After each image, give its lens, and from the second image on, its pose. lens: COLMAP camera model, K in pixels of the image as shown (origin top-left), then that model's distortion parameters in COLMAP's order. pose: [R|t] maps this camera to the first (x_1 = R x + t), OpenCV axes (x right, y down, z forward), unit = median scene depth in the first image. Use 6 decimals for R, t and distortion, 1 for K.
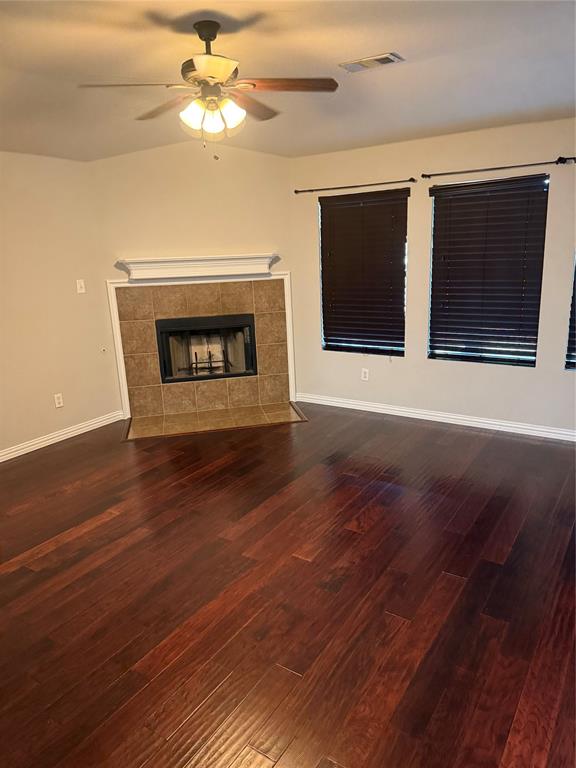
lens RADIAL K [[531.9, 0, 289.3], [0, 531.9, 389.9], [0, 0, 1]] dist [0.097695, -0.118624]
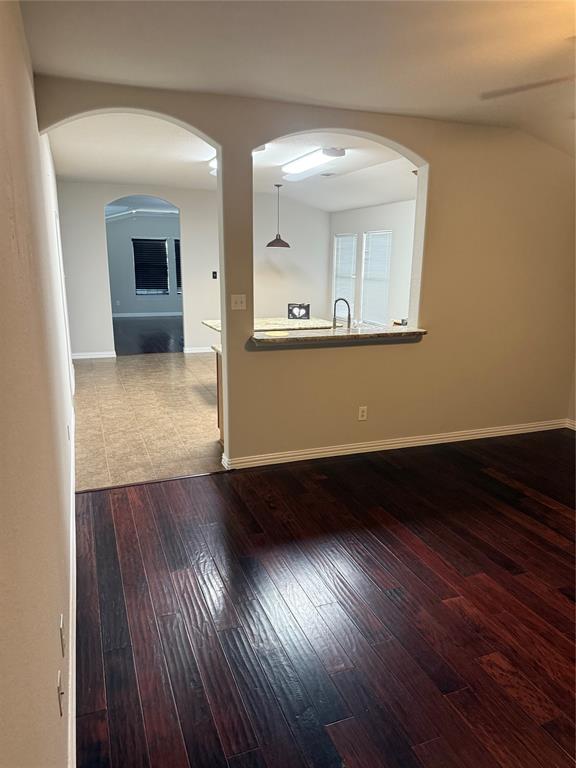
lens RADIAL K [[531.9, 0, 289.3], [0, 531.9, 389.9], [0, 0, 1]] dist [0.097695, -0.118624]
pose [[-0.573138, 0.234562, -0.785171, 0.788448], [-0.207244, 0.885520, 0.415818, -0.319169], [0.792820, 0.401043, -0.458913, 1.005371]]
